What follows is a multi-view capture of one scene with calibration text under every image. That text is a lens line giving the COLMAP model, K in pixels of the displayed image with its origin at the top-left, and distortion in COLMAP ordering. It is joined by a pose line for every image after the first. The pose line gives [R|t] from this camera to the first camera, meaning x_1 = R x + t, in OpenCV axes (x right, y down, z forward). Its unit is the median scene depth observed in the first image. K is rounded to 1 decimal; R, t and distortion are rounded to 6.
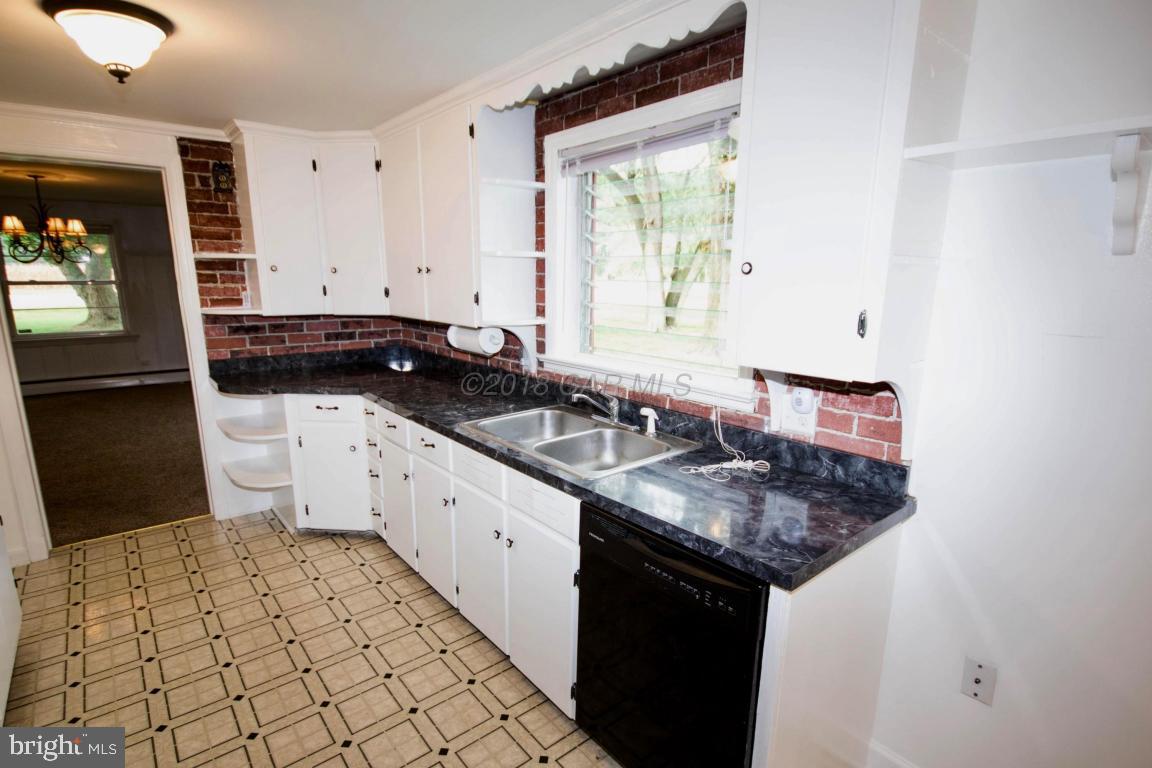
lens RADIAL K [[563.6, 0, 580.5], [0, 563.6, 403.2], [0, 0, 1]] dist [0.015387, -0.016068]
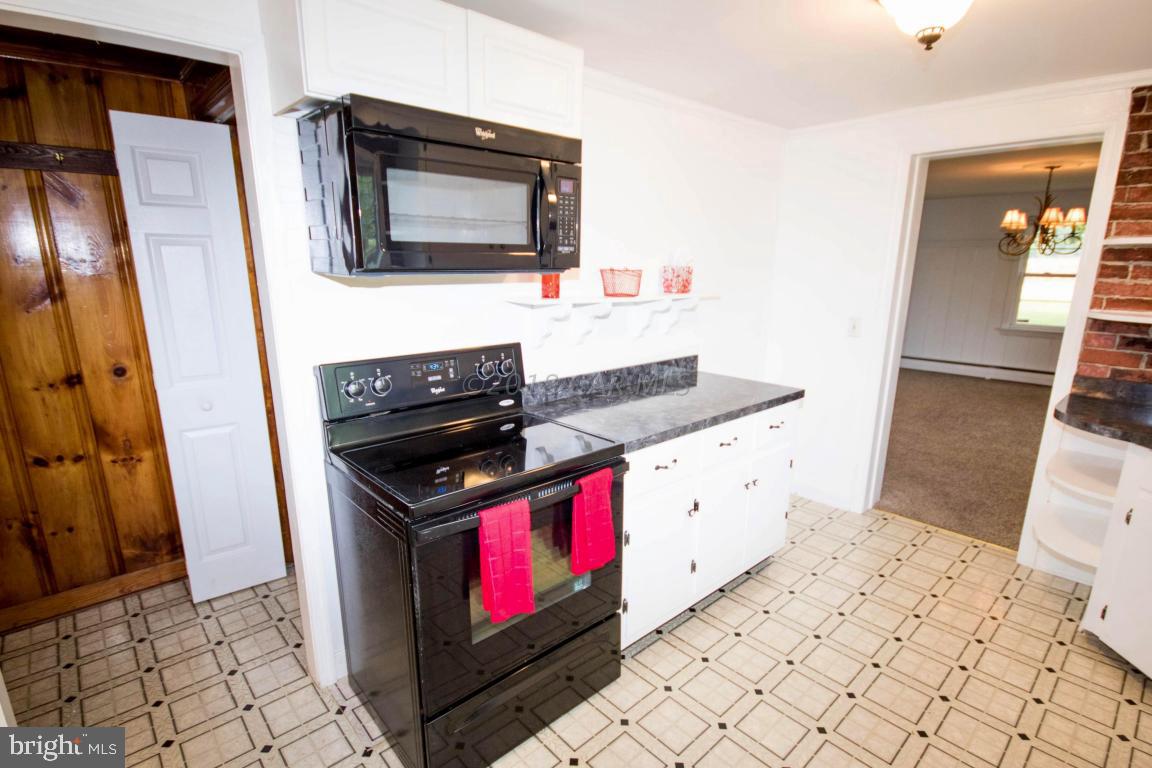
lens RADIAL K [[563.6, 0, 580.5], [0, 563.6, 403.2], [0, 0, 1]] dist [0.015387, -0.016068]
pose [[0.039256, 0.233477, -0.971570, 0.091657], [-0.223986, 0.949632, 0.219155, -0.057839], [0.973801, 0.209015, 0.089574, 0.269672]]
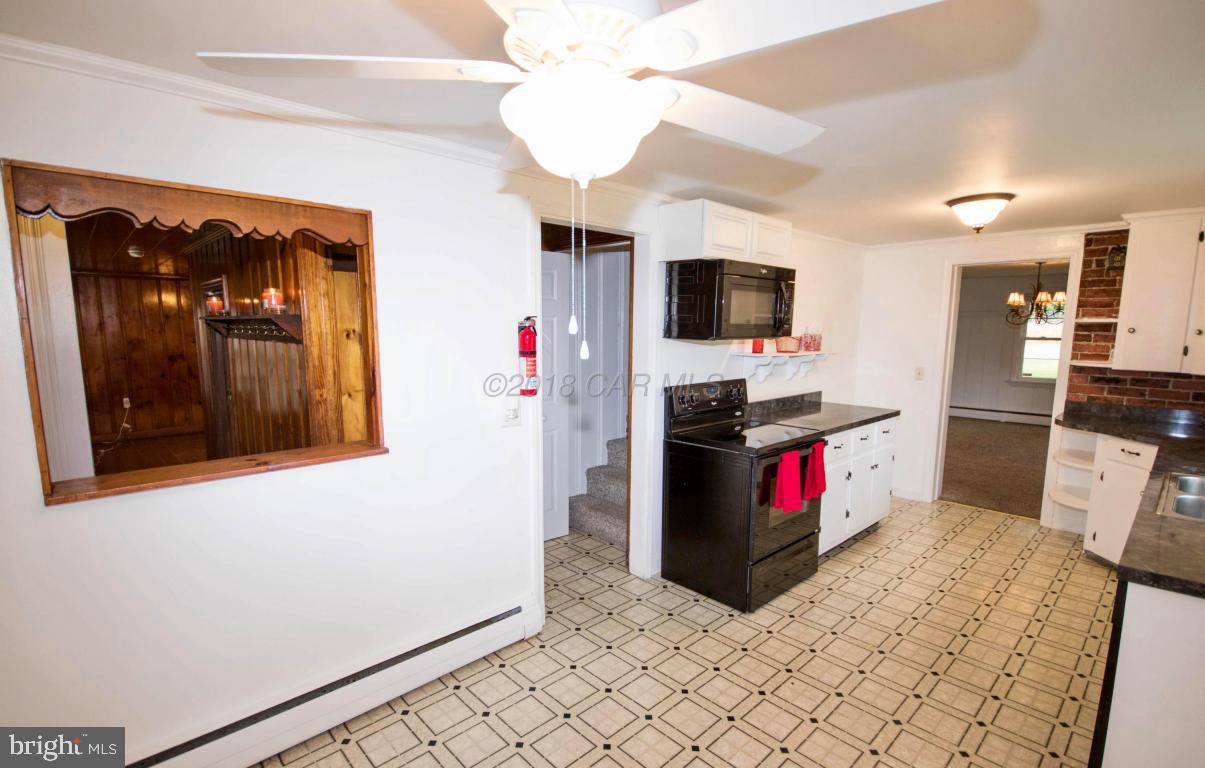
lens RADIAL K [[570.8, 0, 602.9], [0, 570.8, 403.2], [0, 0, 1]] dist [-0.000677, -0.000671]
pose [[0.063391, 0.127935, -0.989755, 0.562065], [-0.225226, 0.967998, 0.110697, 0.023069], [0.972242, 0.215902, 0.090177, -0.134757]]
